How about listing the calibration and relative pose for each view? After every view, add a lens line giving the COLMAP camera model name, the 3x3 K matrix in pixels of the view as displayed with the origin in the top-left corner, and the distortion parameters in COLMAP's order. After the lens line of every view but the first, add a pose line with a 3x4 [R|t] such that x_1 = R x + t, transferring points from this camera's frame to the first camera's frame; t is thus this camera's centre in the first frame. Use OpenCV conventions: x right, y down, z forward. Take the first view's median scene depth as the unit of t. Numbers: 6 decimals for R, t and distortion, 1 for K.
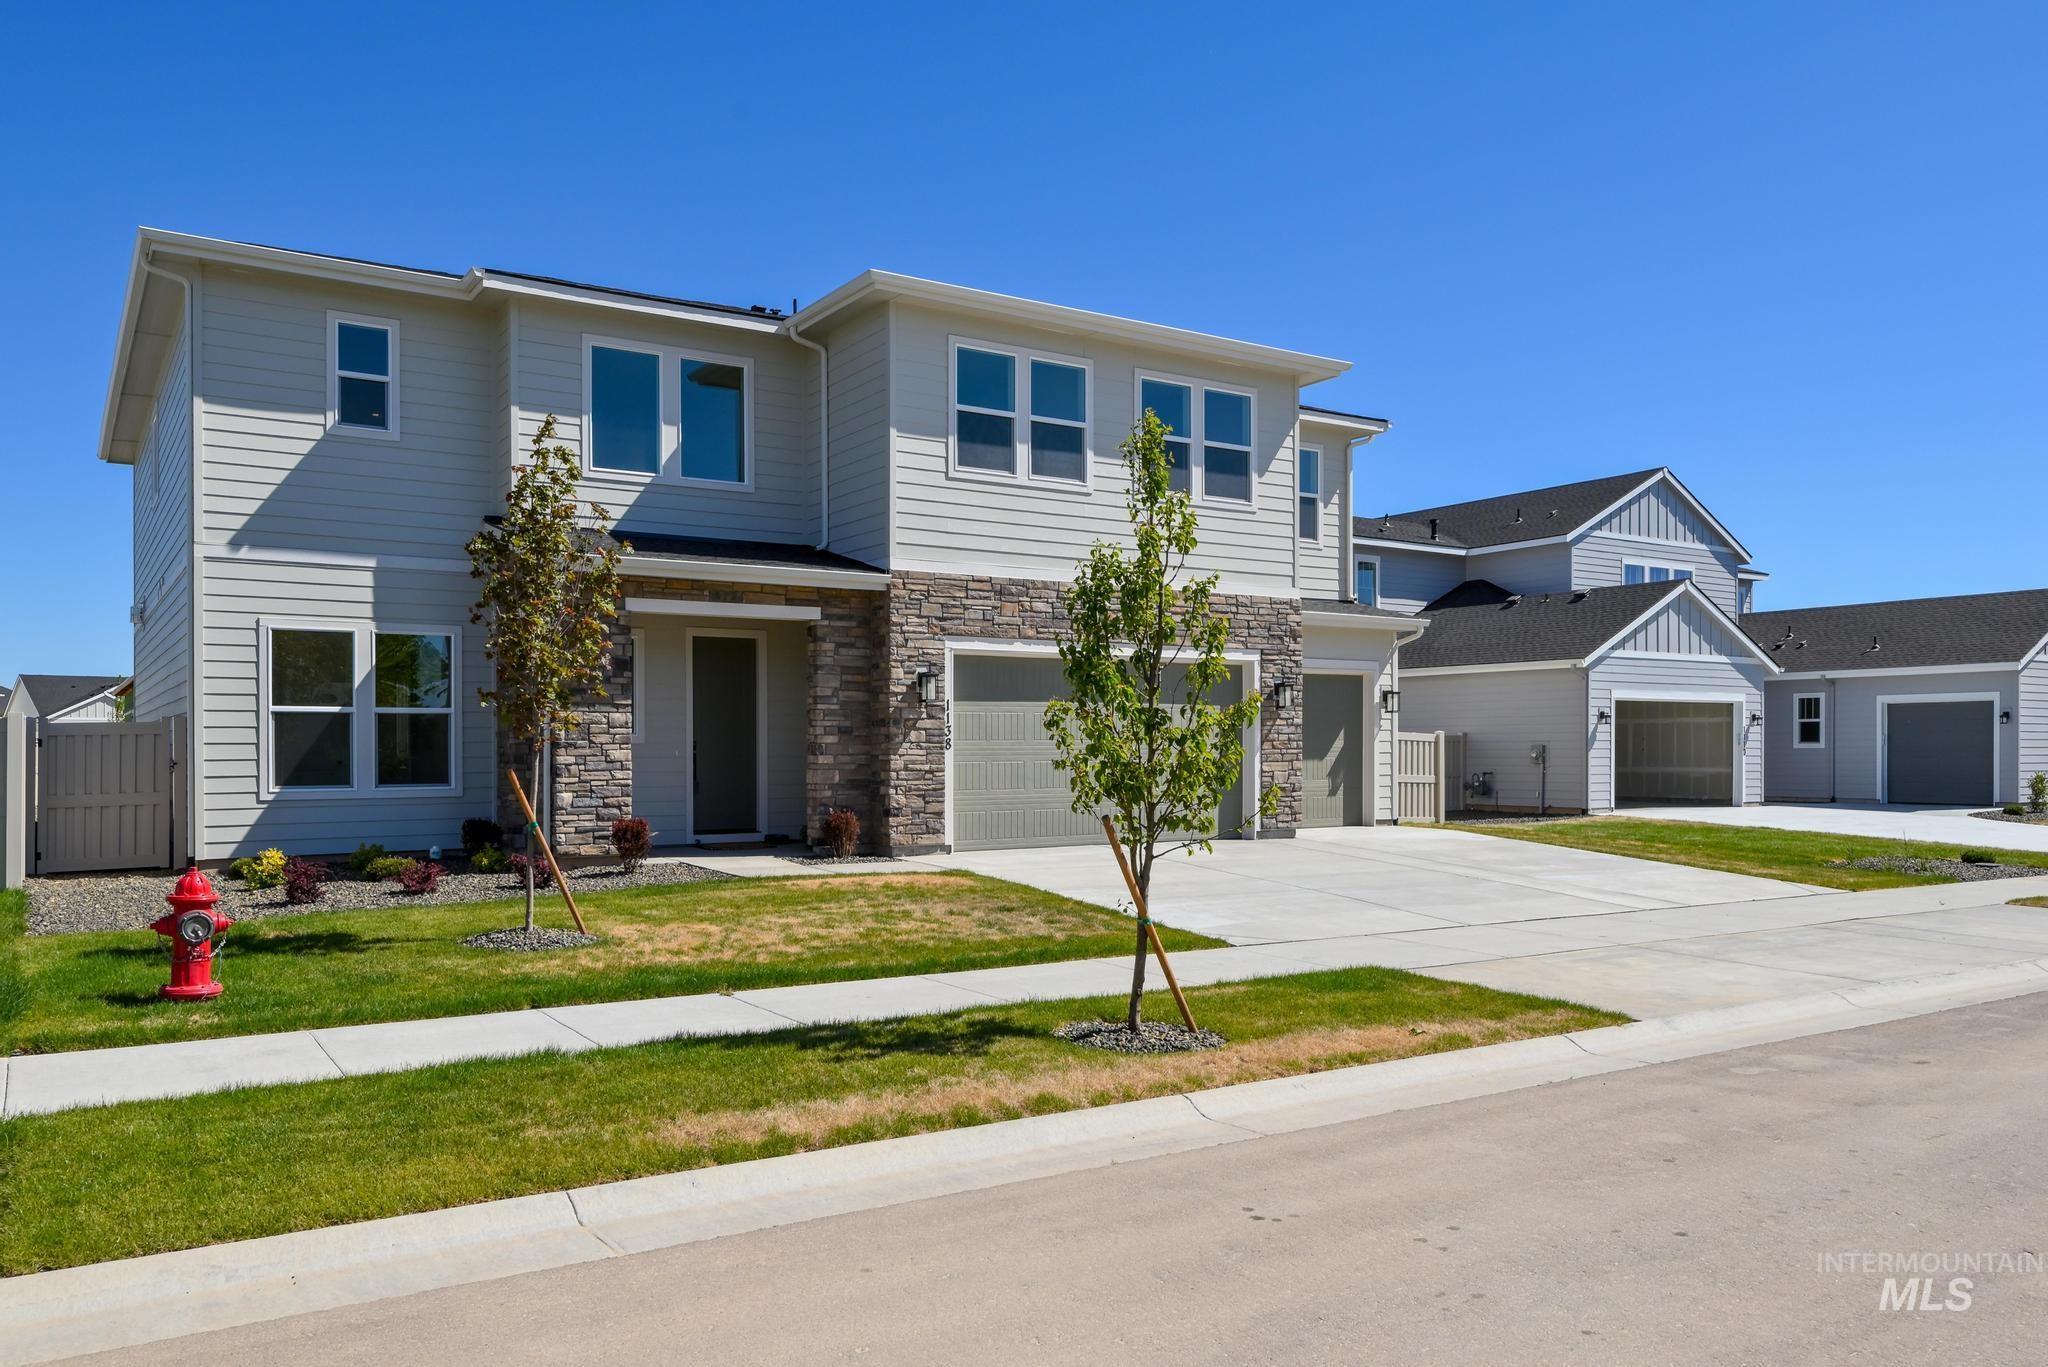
lens RADIAL K [[1522.6, 0, 1024.0], [0, 1522.6, 736.1], [0, 0, 1]] dist [0.001378, -0.000245]
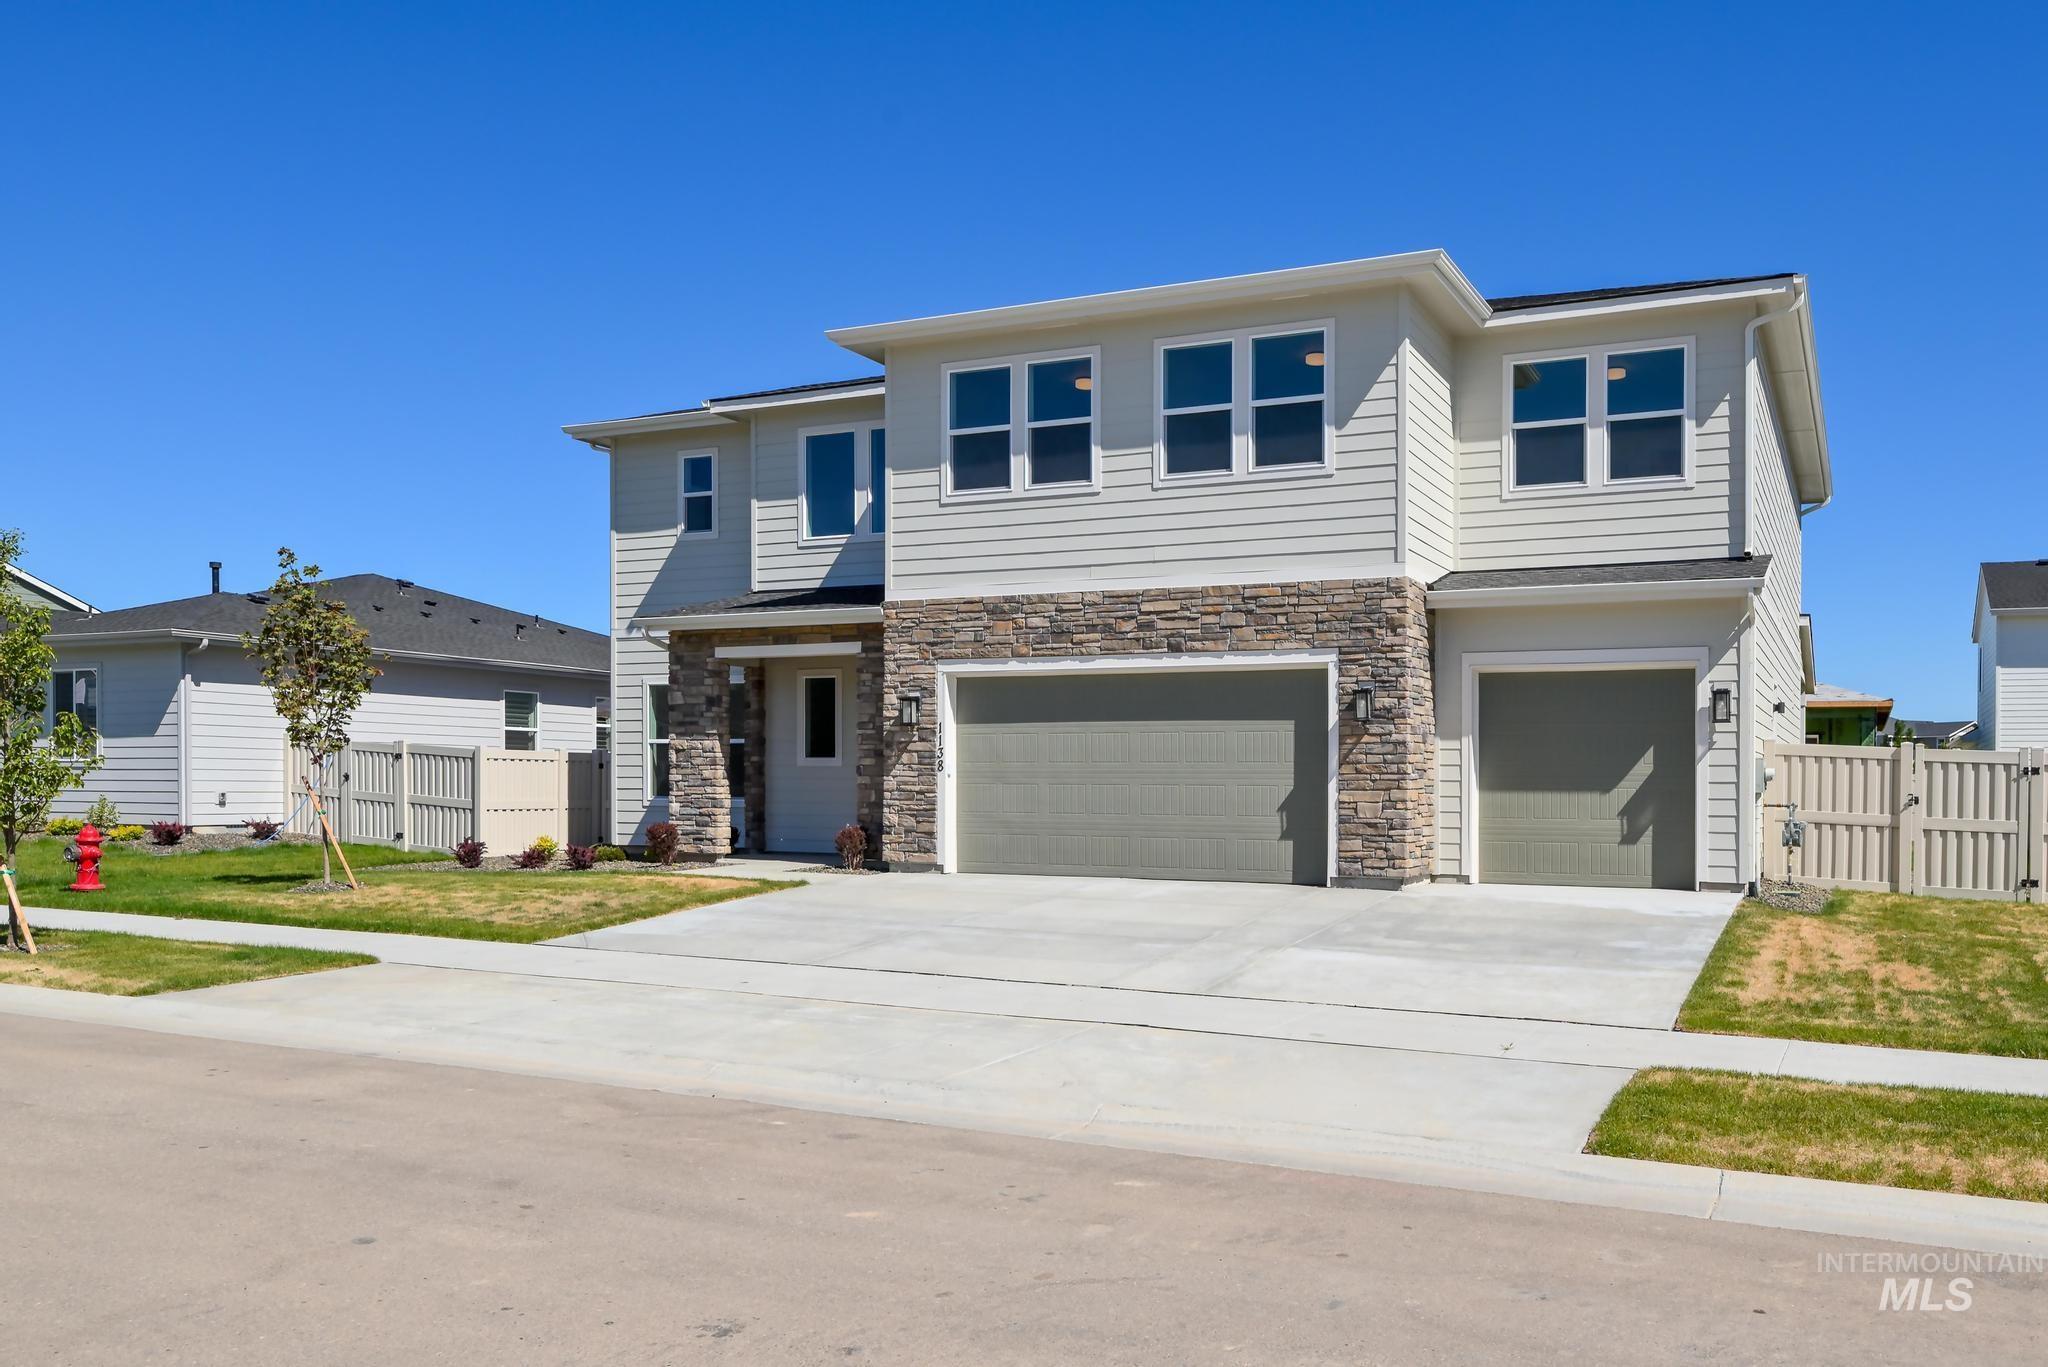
lens RADIAL K [[1646.0, 0, 1024.5], [0, 1646.0, 787.9], [0, 0, 1]] dist [-0.001765, 0.001262]
pose [[0.502702, 0.008421, -0.864419, 0.926711], [-0.002442, 0.999962, 0.008322, 0.010605], [0.864456, -0.002073, 0.502704, 0.490604]]
